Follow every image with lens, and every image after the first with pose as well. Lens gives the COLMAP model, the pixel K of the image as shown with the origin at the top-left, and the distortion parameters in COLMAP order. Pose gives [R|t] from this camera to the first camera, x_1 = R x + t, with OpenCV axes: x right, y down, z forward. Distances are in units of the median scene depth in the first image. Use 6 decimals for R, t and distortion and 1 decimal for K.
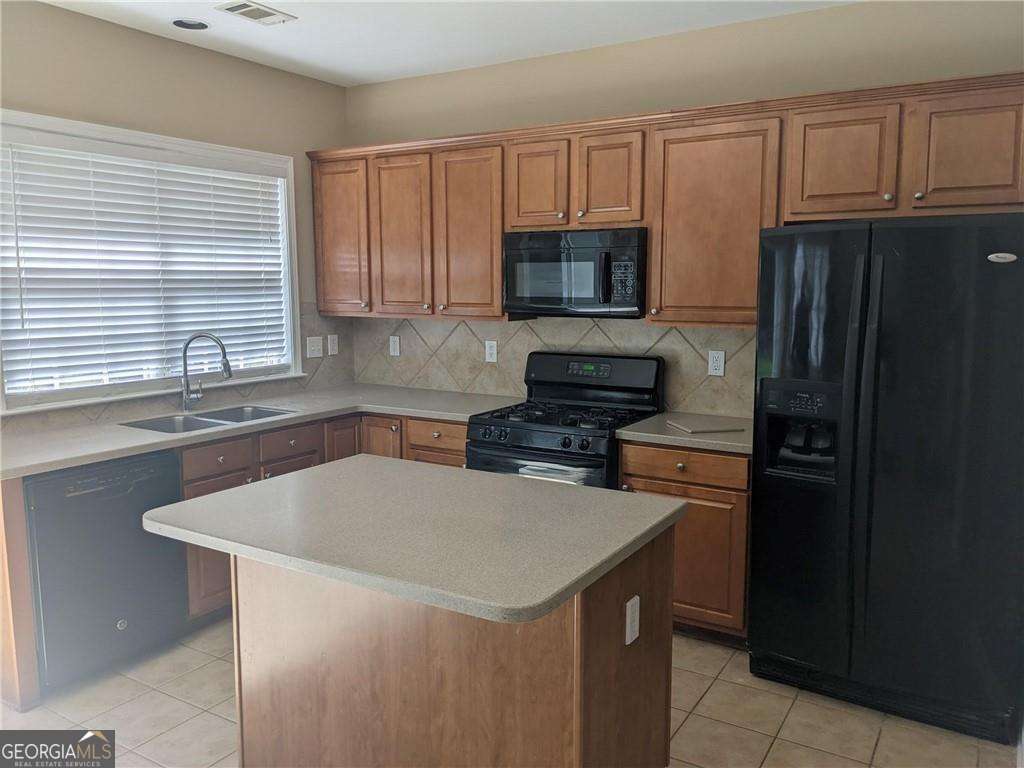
lens RADIAL K [[812.0, 0, 514.4], [0, 812.0, 379.6], [0, 0, 1]] dist [0.007961, -0.006640]
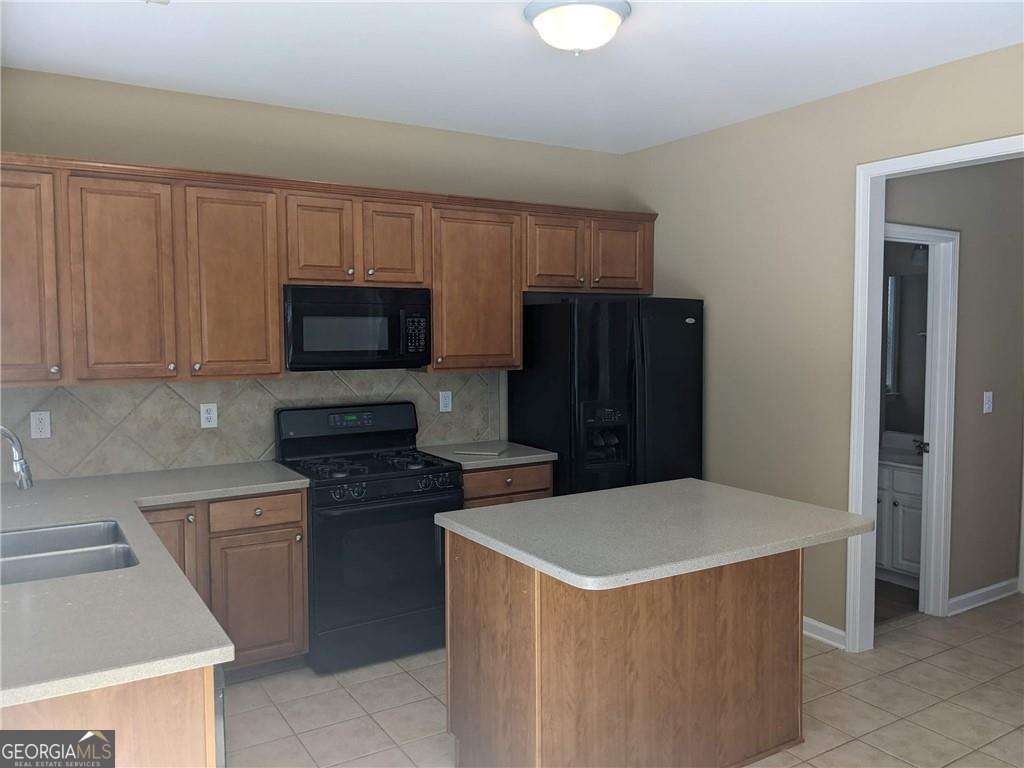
lens RADIAL K [[798.0, 0, 512.0], [0, 798.0, 384.0], [0, 0, 1]] dist [0.027992, -0.003364]
pose [[0.439532, -0.062894, 0.896022, -0.739752], [0.111637, 0.993636, 0.014983, -0.050907], [-0.891262, 0.093444, 0.443756, 0.362421]]
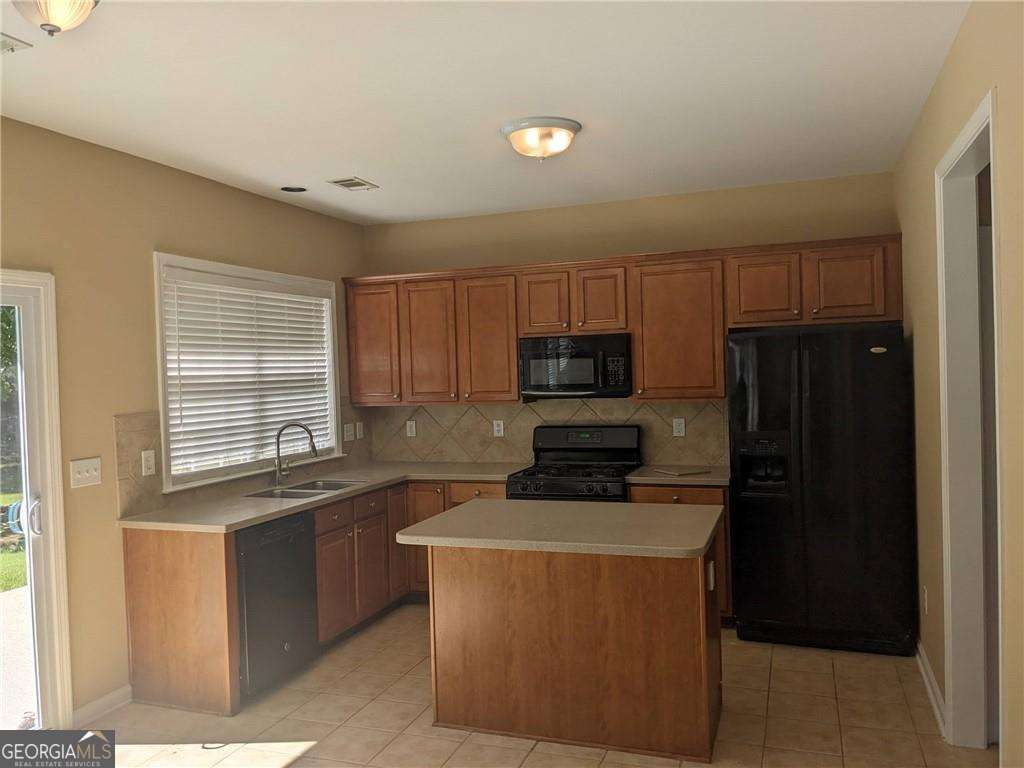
lens RADIAL K [[798.0, 0, 512.0], [0, 798.0, 384.0], [0, 0, 1]] dist [0.027992, -0.003364]
pose [[0.979147, -0.034371, 0.200222, -0.292101], [0.055427, 0.993390, -0.100522, 0.026619], [-0.195444, 0.109523, 0.974580, -0.279732]]
